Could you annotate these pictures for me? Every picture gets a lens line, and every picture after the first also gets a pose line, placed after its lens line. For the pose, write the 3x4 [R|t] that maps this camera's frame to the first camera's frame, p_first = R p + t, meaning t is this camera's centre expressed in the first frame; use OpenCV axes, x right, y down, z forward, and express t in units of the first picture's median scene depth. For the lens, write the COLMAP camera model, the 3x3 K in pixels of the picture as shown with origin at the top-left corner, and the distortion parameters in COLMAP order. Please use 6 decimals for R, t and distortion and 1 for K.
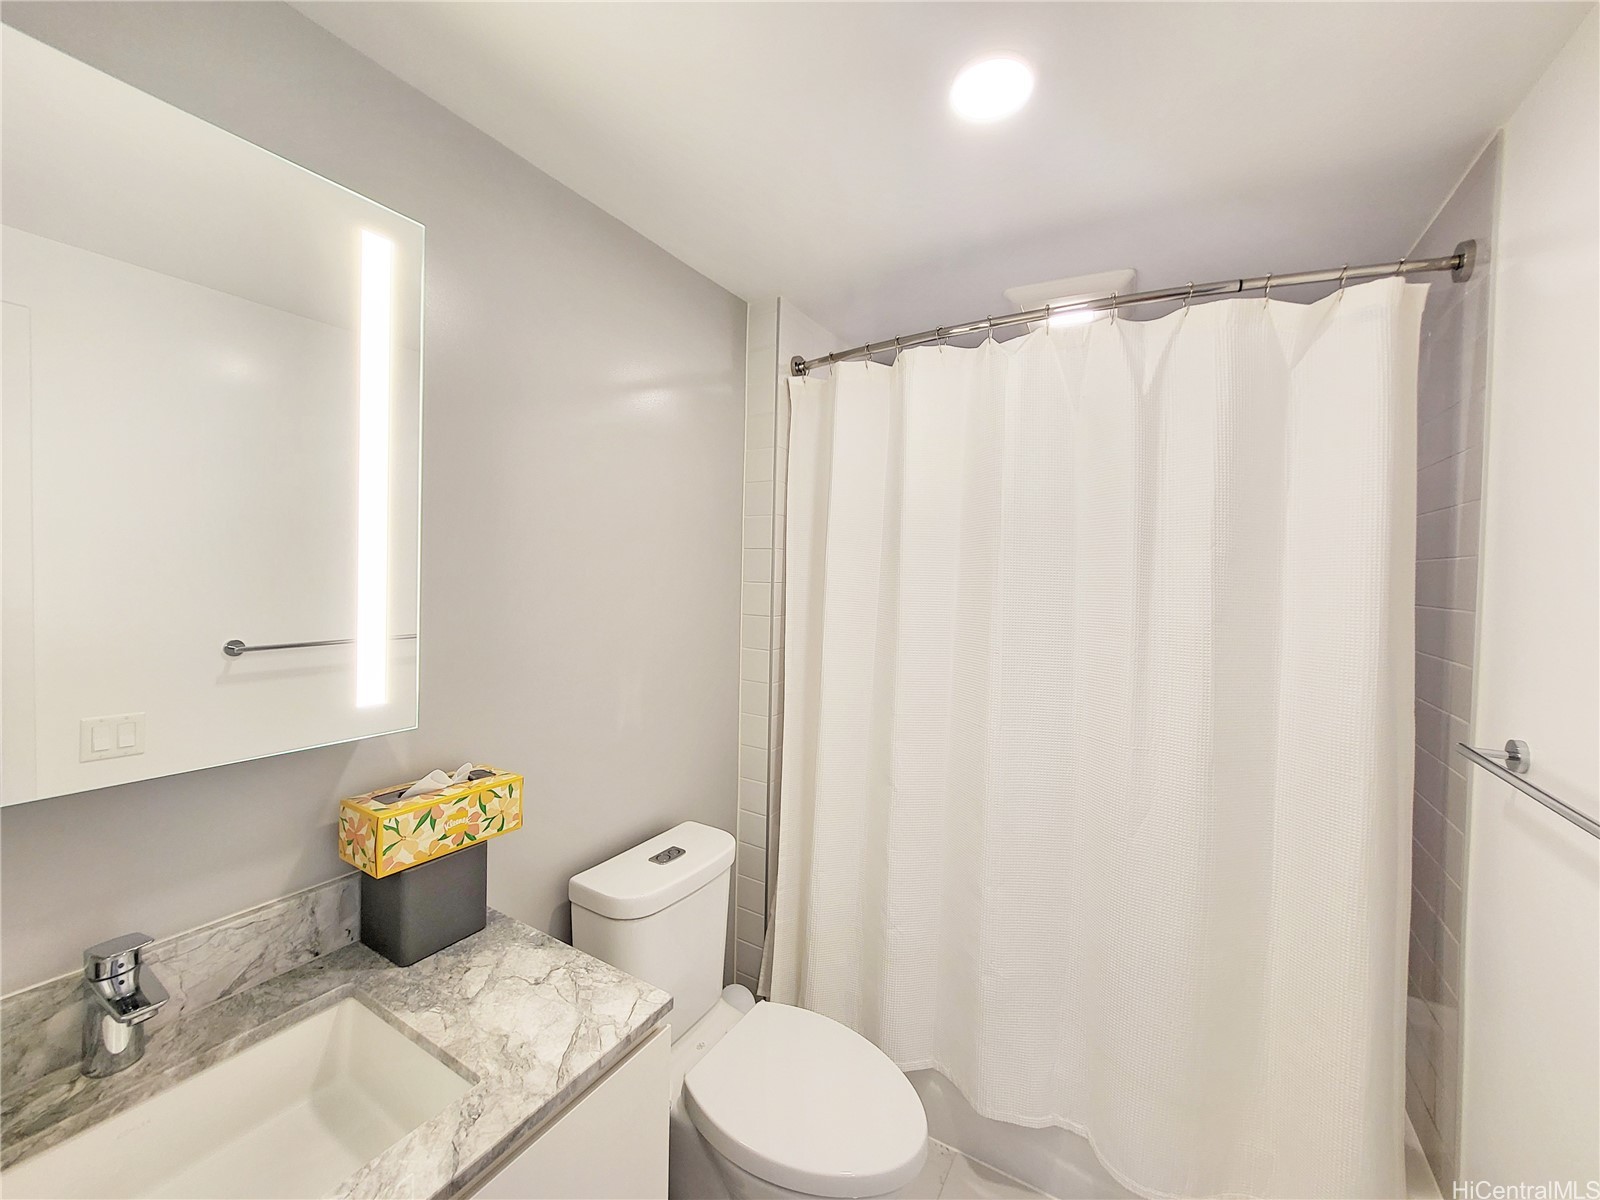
lens RADIAL K [[627.8, 0, 809.5], [0, 627.8, 593.5], [0, 0, 1]] dist [0.002381, -0.000073]
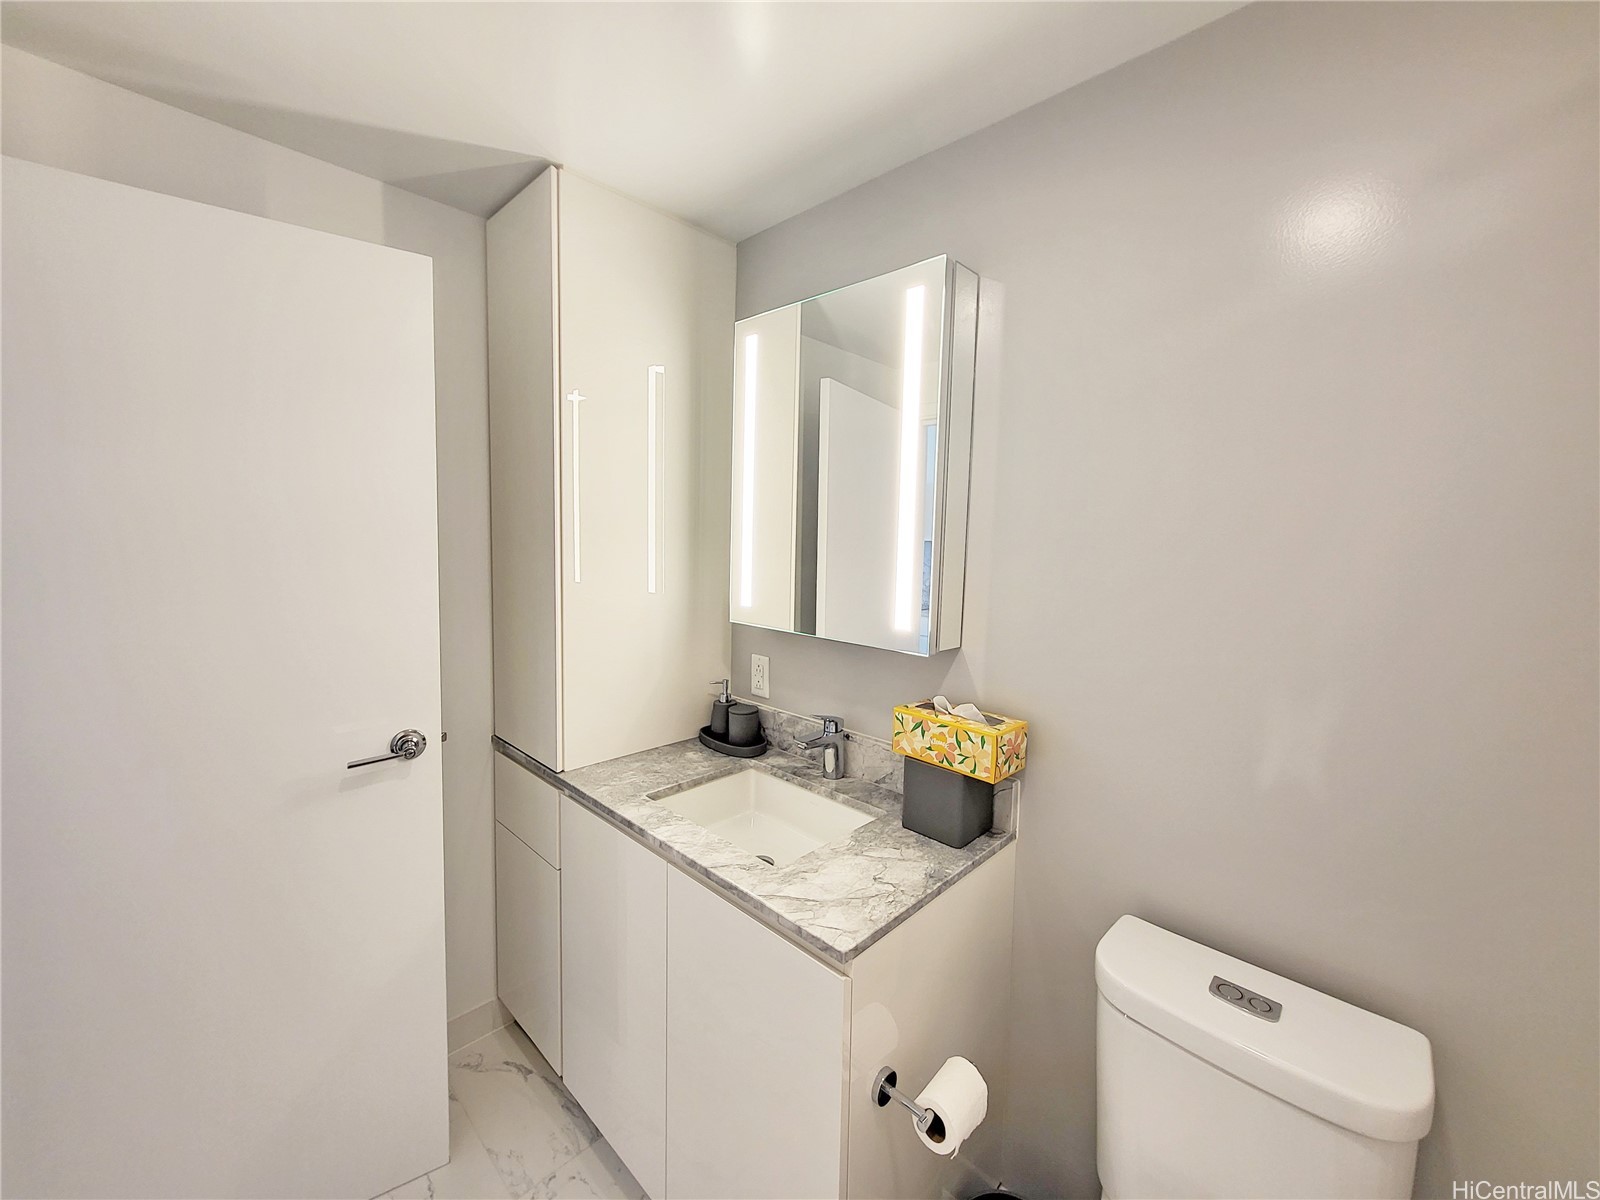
lens RADIAL K [[627.8, 0, 809.3], [0, 627.8, 592.4], [0, 0, 1]] dist [0.002381, -0.000073]
pose [[-0.243182, 0.052625, -0.968552, 0.703820], [-0.056140, 0.996090, 0.068217, 0.008768], [0.968355, 0.070964, -0.239277, 1.107716]]
